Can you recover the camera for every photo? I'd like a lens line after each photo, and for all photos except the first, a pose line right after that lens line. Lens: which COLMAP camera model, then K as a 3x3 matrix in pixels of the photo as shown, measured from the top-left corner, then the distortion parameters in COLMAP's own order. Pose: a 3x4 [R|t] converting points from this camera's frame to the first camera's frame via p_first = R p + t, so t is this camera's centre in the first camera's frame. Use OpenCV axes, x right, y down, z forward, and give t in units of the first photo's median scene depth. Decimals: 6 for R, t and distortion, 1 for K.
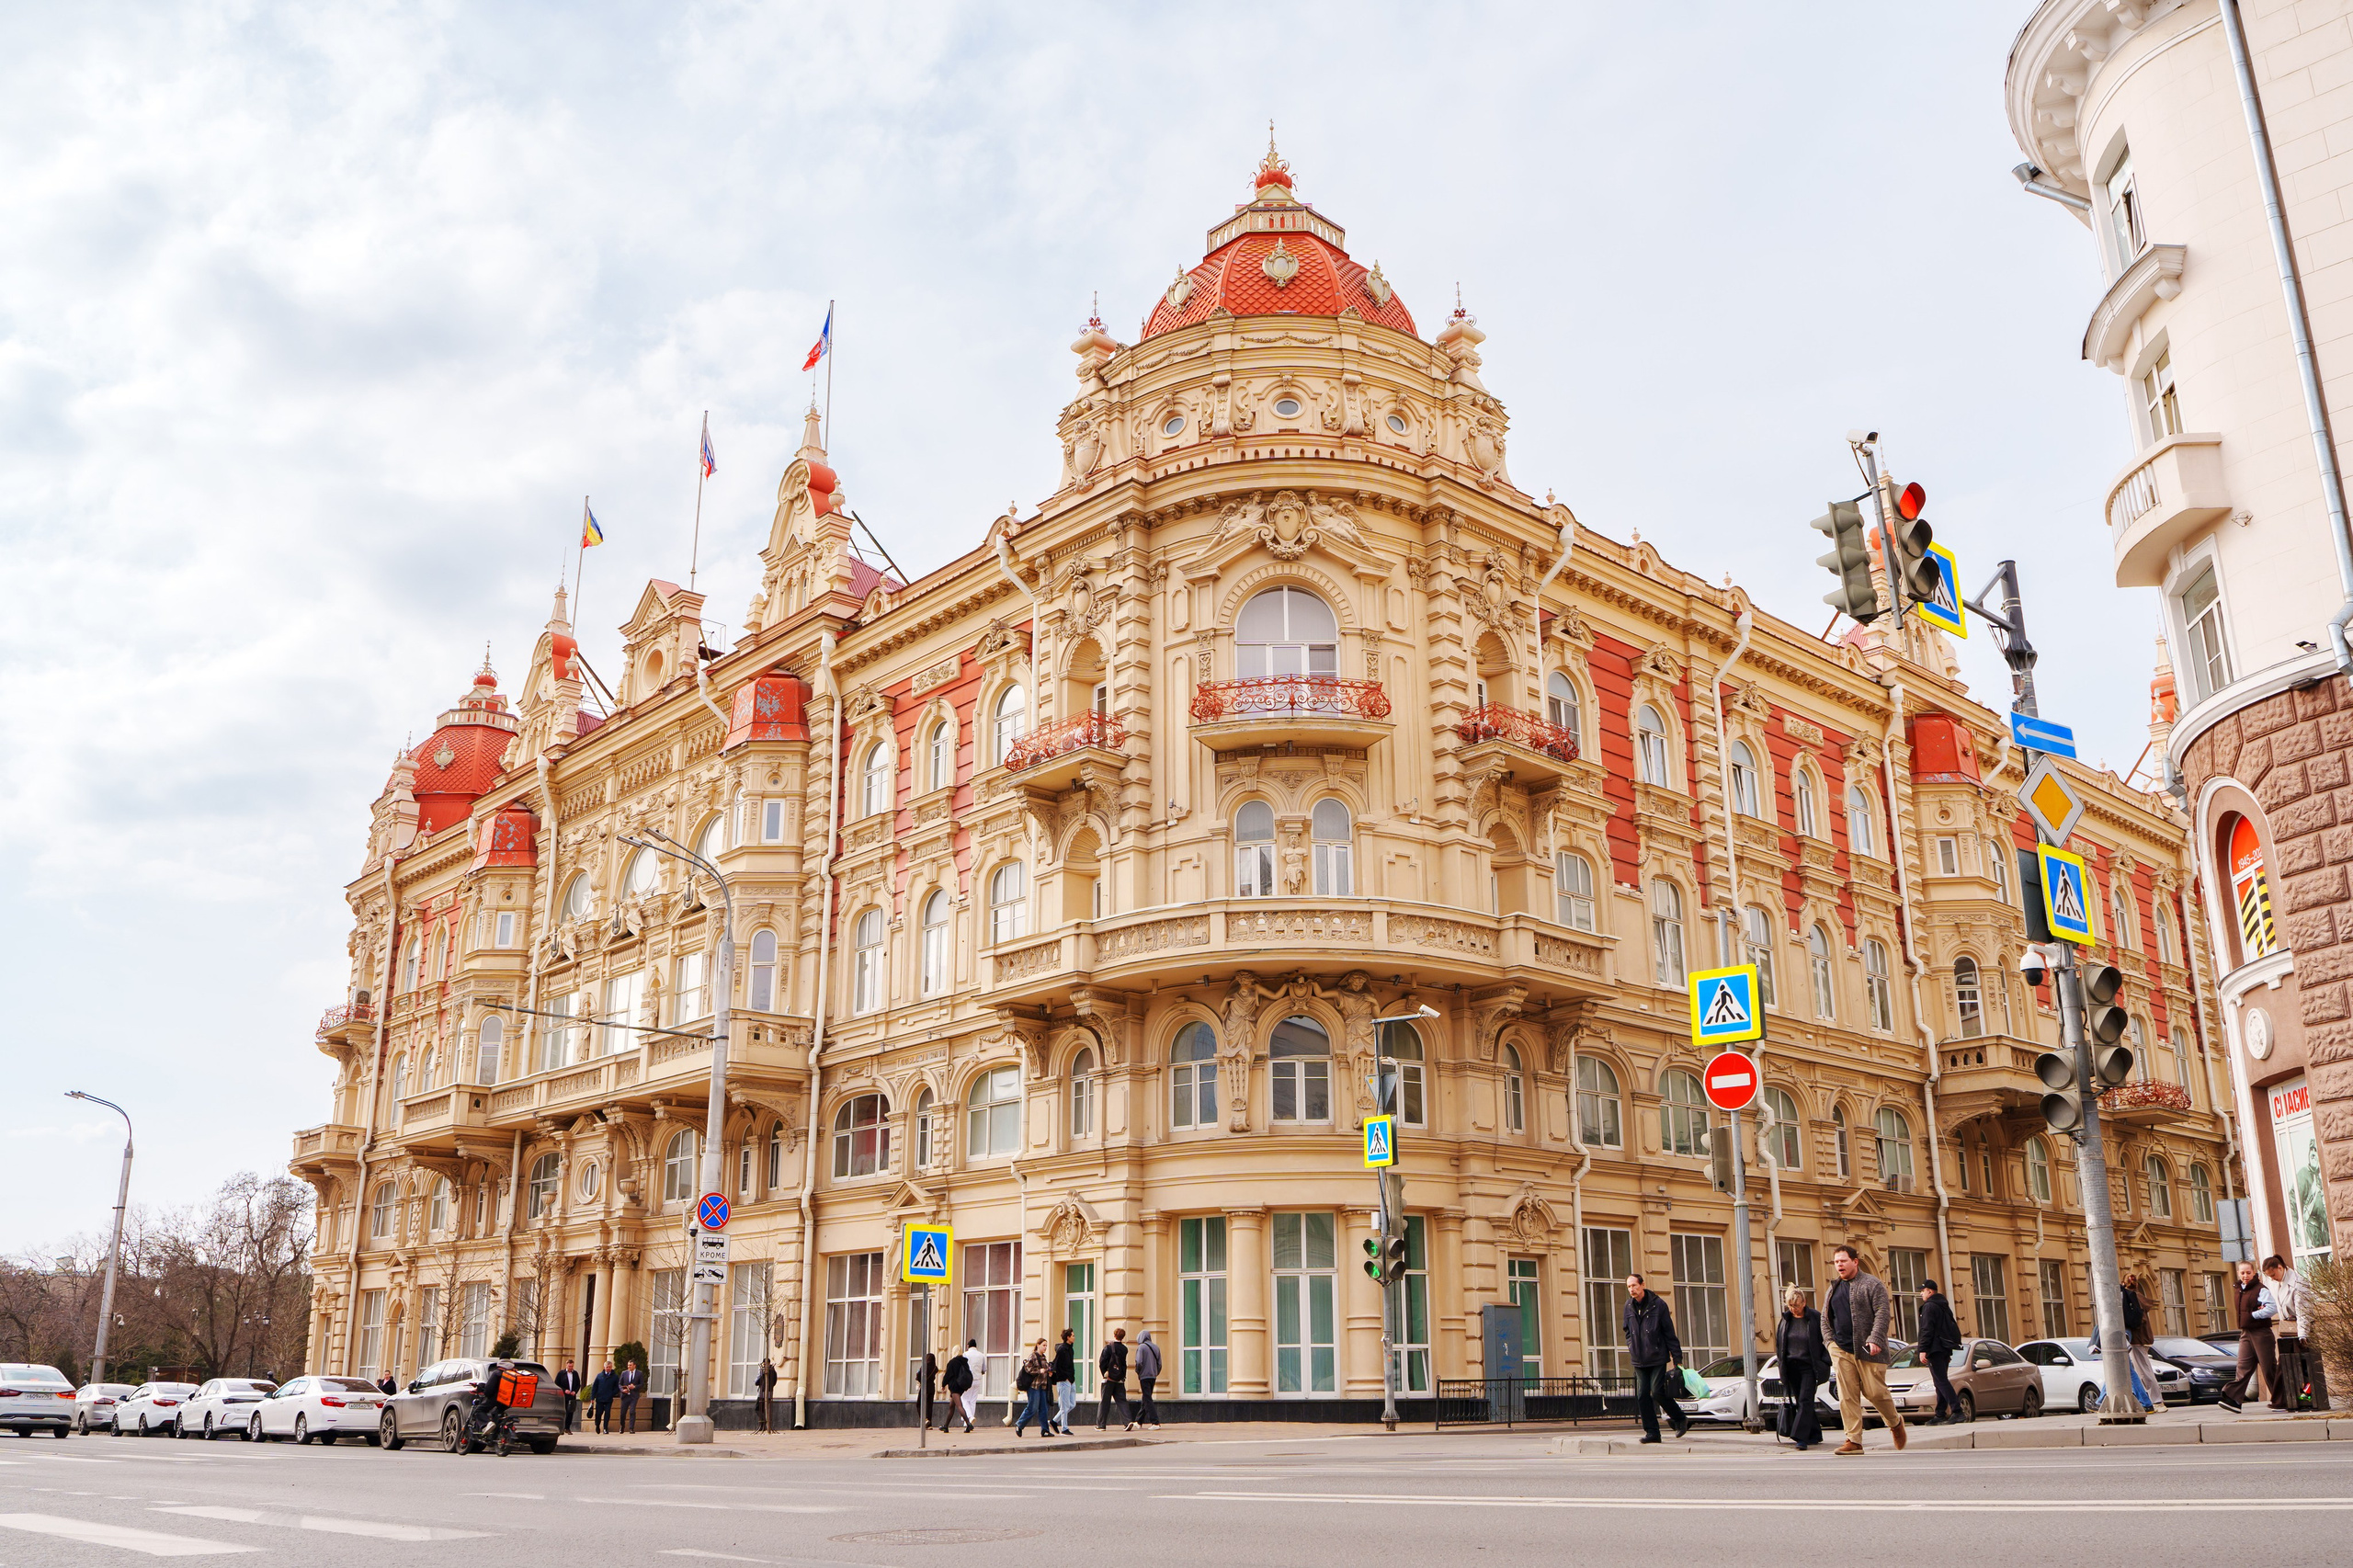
lens RADIAL K [[1945.4, 0, 1188.0], [0, 1945.4, 780.2], [0, 0, 1]] dist [-0.048205, -0.013037]
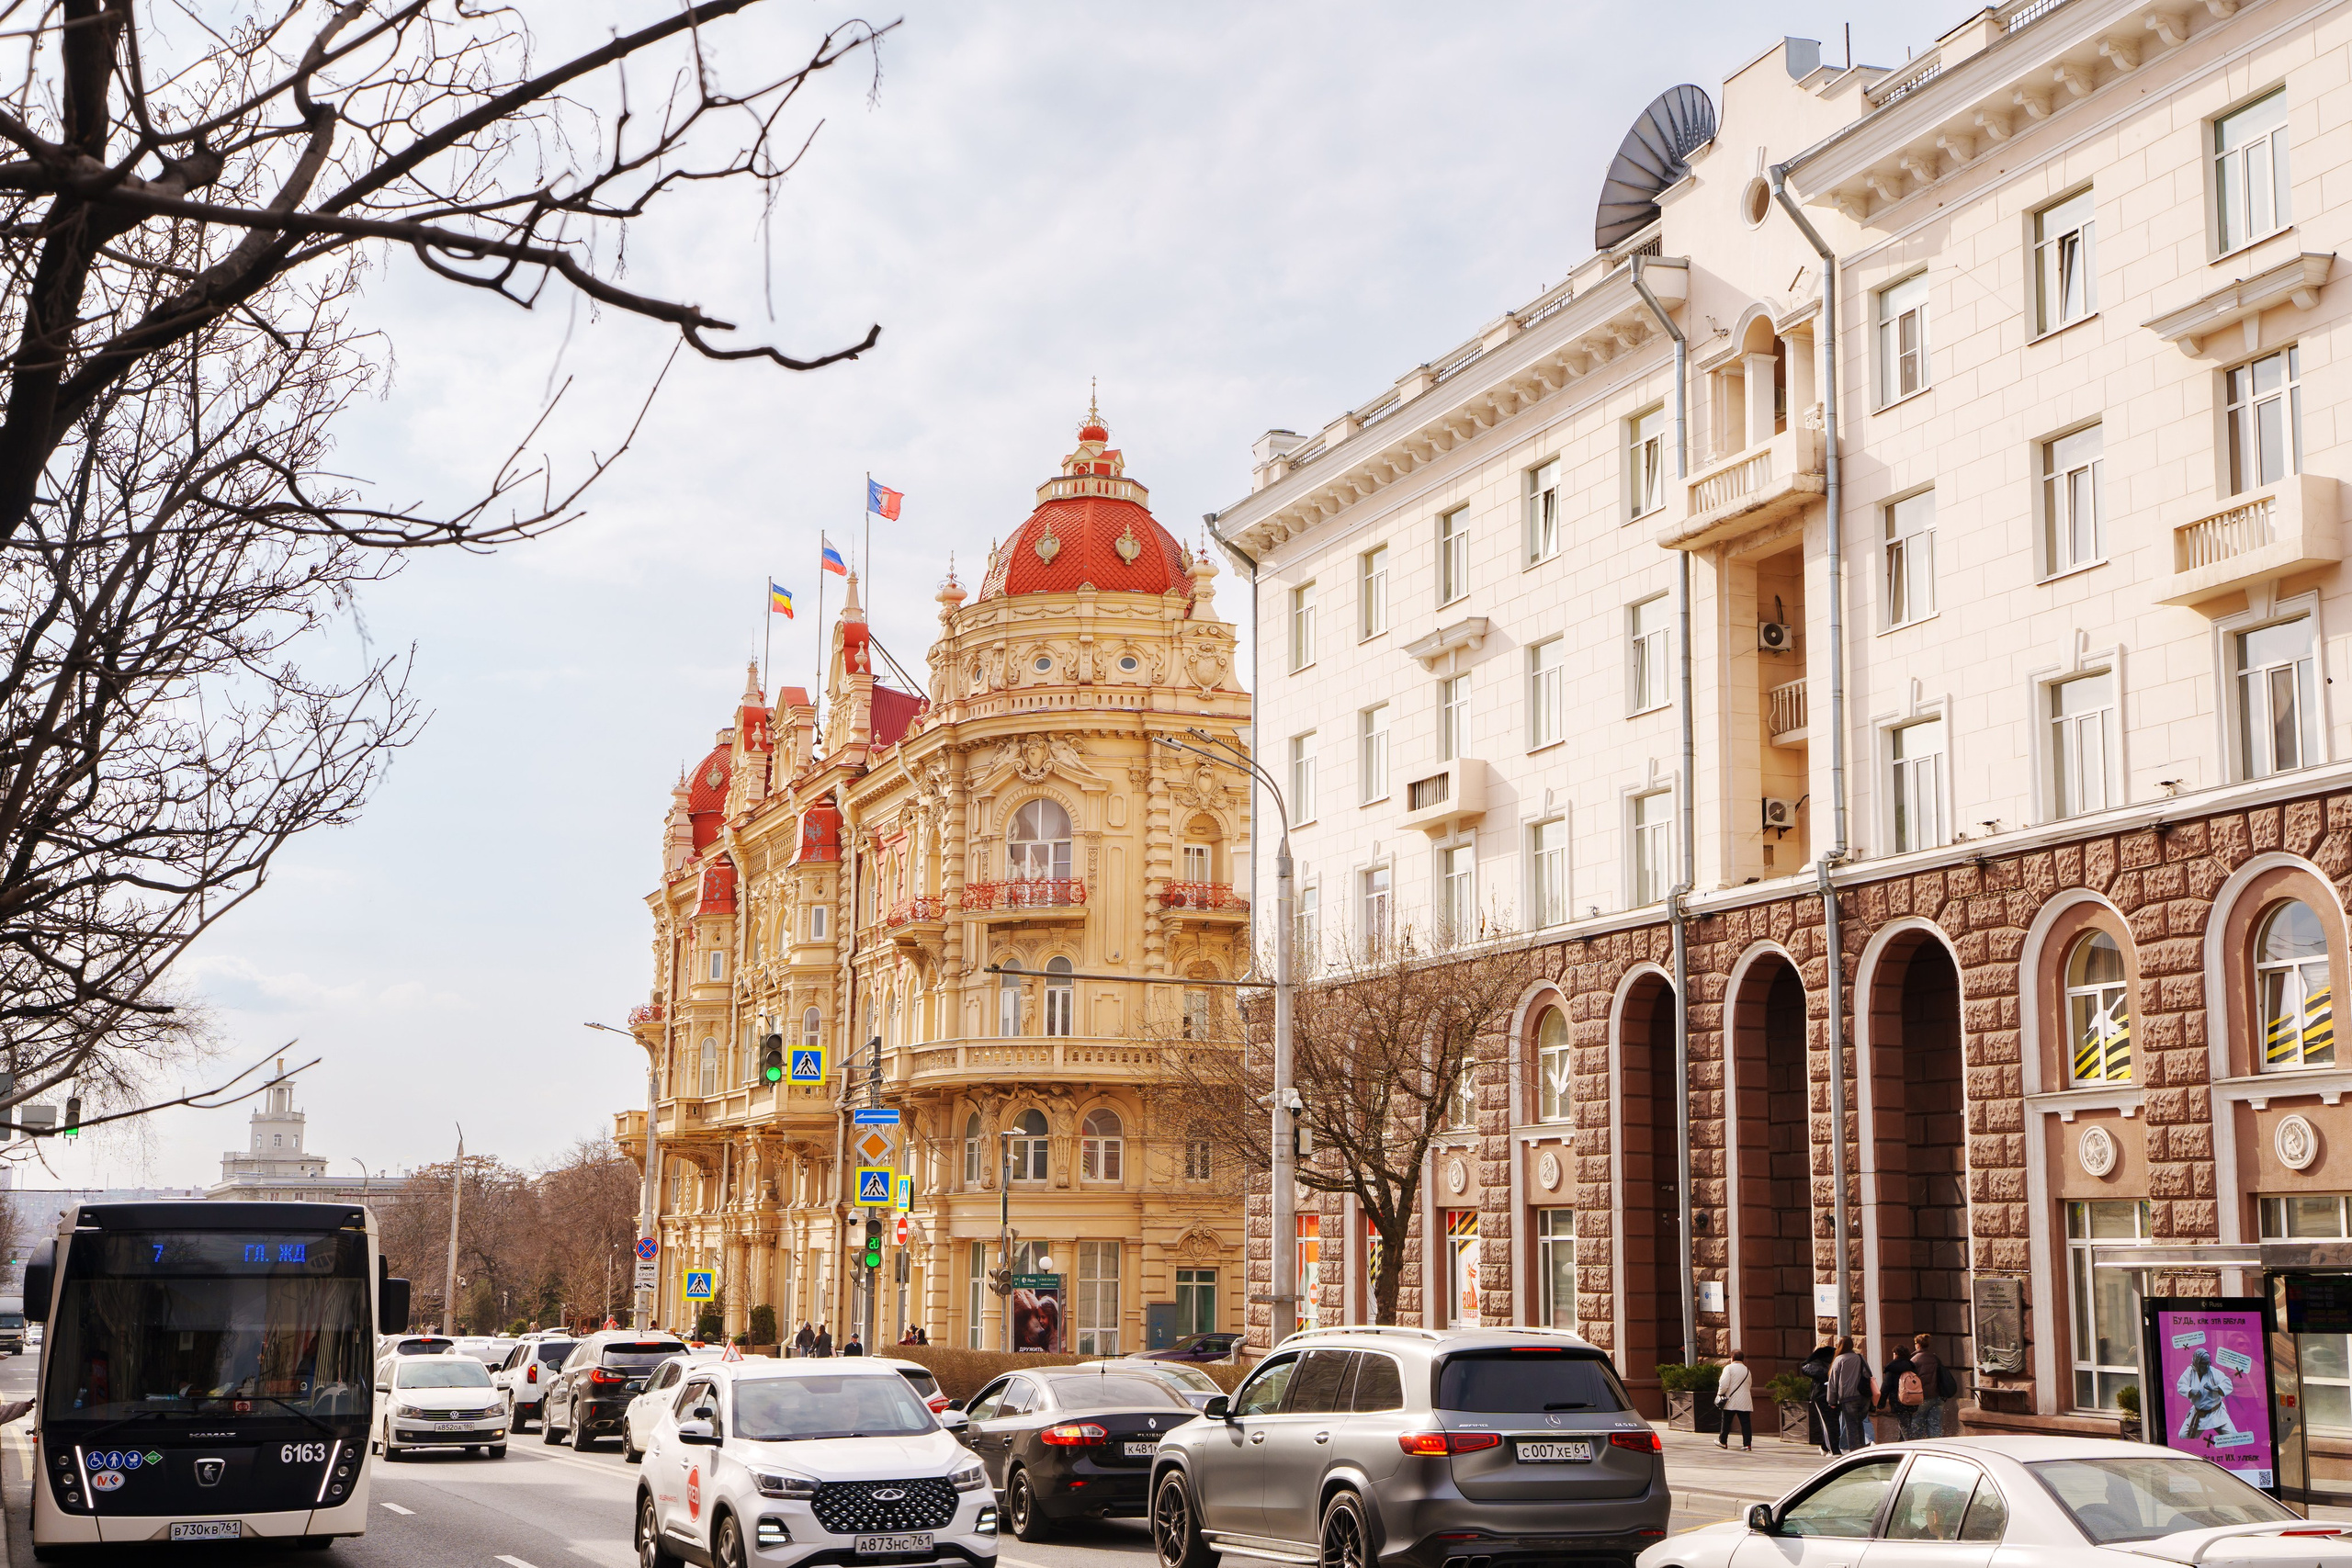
lens RADIAL K [[2940.6, 0, 1187.6], [0, 2940.6, 774.6], [0, 0, 1]] dist [0.217786, -0.412744]
pose [[0.933110, -0.044331, -0.356848, 0.850499], [0.092692, 0.988488, 0.119580, -0.338262], [0.347439, -0.144658, 0.926477, -0.880480]]
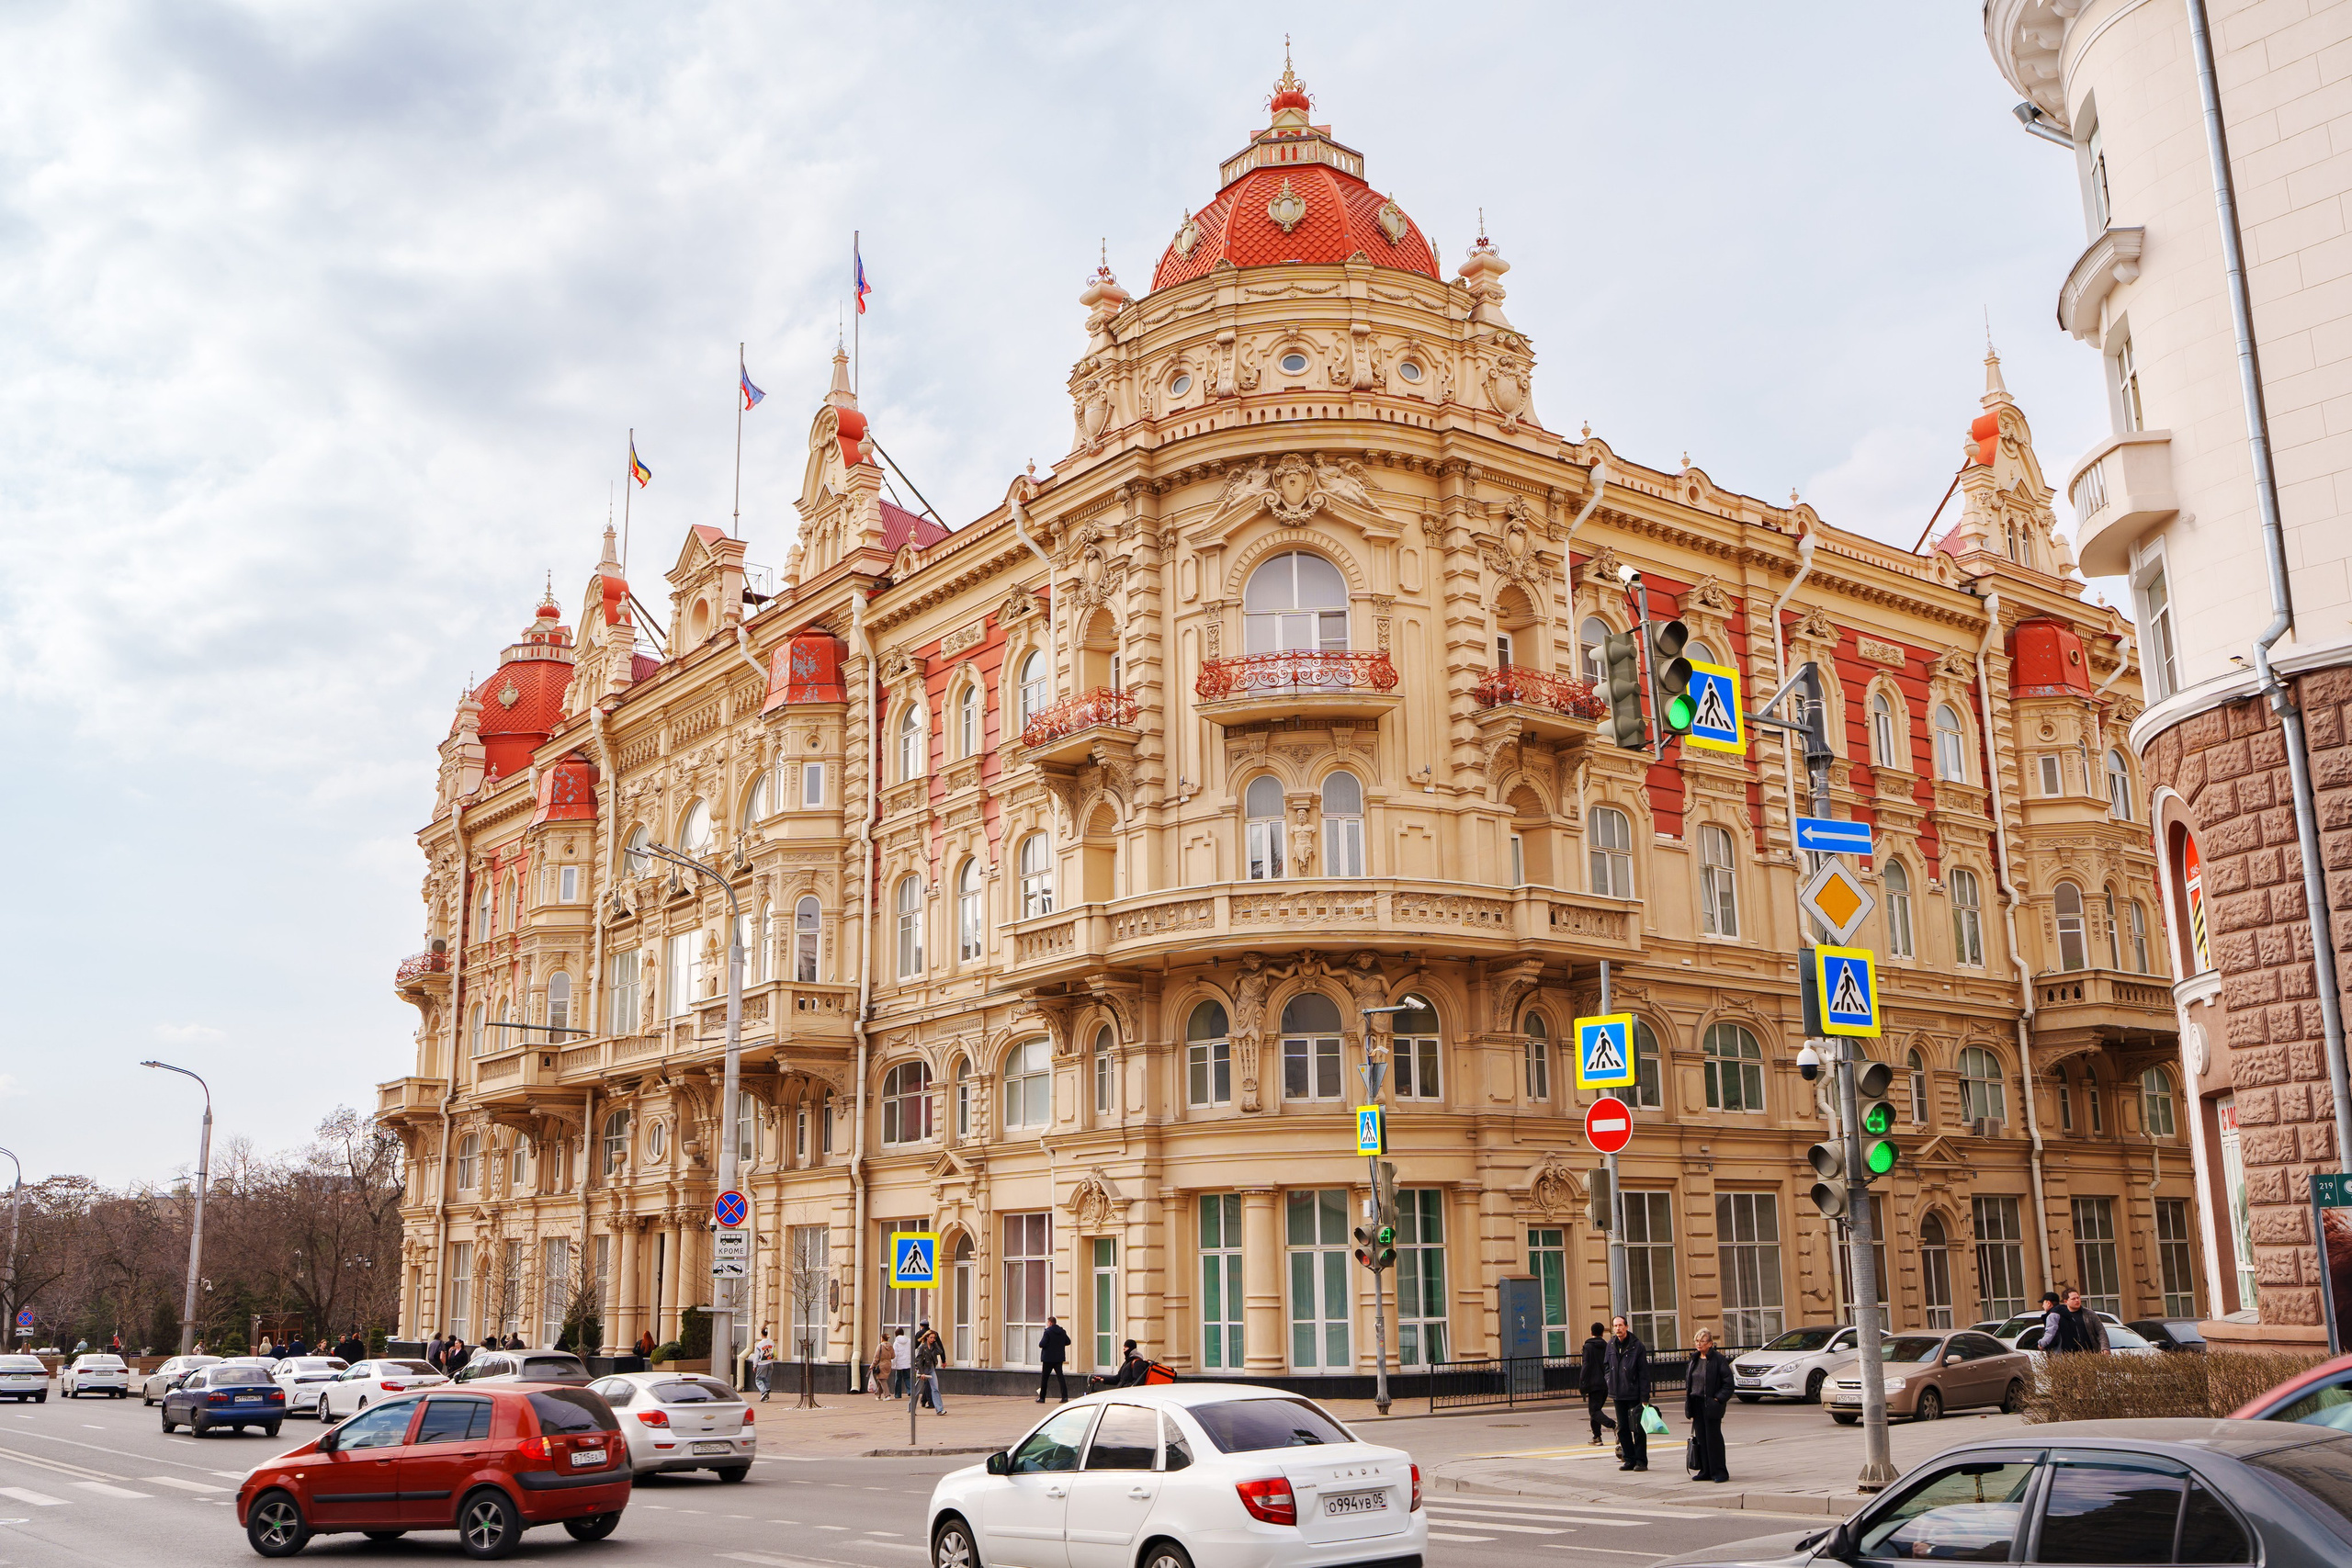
lens RADIAL K [[2119.9, 0, 1193.3], [0, 2119.9, 785.2], [0, 0, 1]] dist [0.010334, -0.025574]
pose [[0.996274, -0.031138, -0.080423, 0.075669], [0.037222, 0.996466, 0.075295, -0.060169], [0.077794, -0.078008, 0.993913, -0.070570]]
